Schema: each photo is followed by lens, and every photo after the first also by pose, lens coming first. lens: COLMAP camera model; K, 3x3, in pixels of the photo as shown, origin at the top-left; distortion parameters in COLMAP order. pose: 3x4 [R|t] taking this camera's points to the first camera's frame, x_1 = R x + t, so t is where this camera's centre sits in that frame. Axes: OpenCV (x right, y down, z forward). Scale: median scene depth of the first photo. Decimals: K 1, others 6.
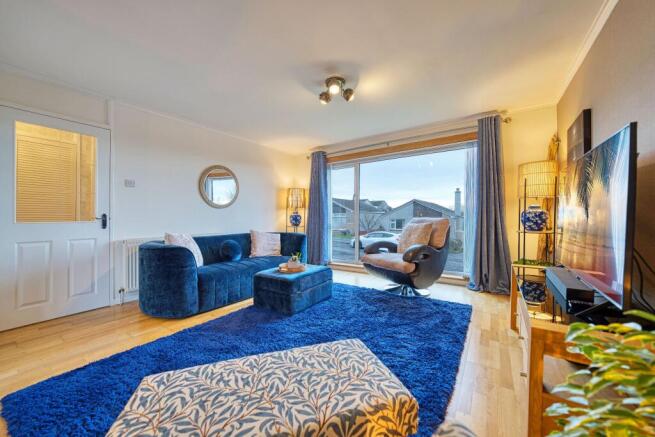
lens RADIAL K [[236.0, 0, 331.4], [0, 236.0, 217.1], [0, 0, 1]] dist [0.000136, 0.000347]
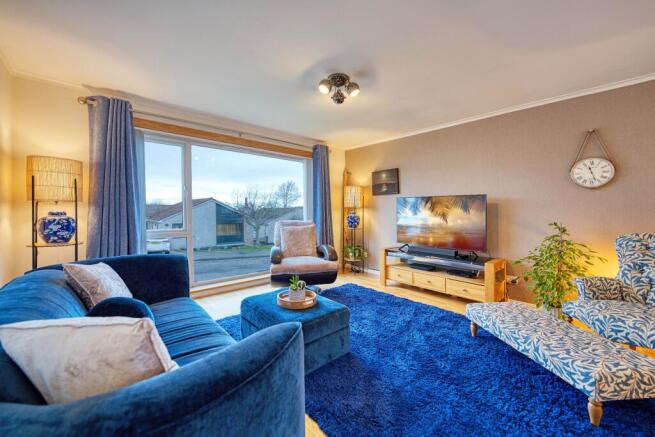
lens RADIAL K [[250.1, 0, 318.7], [0, 250.1, 214.6], [0, 0, 1]] dist [-0.024859, 0.003389]
pose [[0.271633, -0.007306, 0.962373, -0.679470], [-0.001205, 0.999968, 0.007931, -0.031273], [-0.962400, -0.003314, 0.271615, 0.594174]]
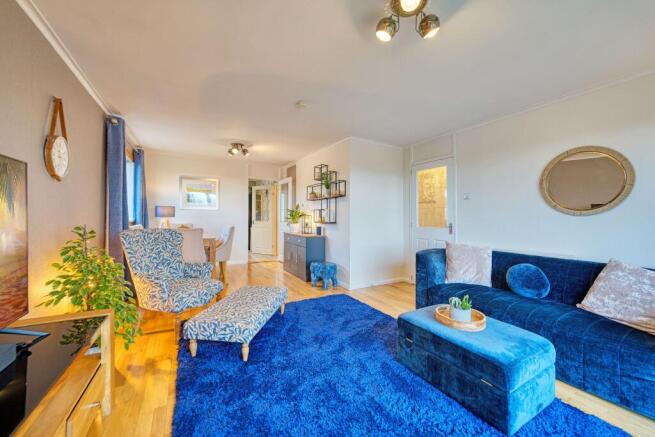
lens RADIAL K [[250.1, 0, 325.4], [0, 250.1, 211.3], [0, 0, 1]] dist [-0.024859, 0.003389]
pose [[-0.456419, -0.019046, -0.889561, 0.446703], [-0.019868, 0.999740, -0.011211, -0.037689], [0.889543, 0.012557, -0.456679, 0.789777]]
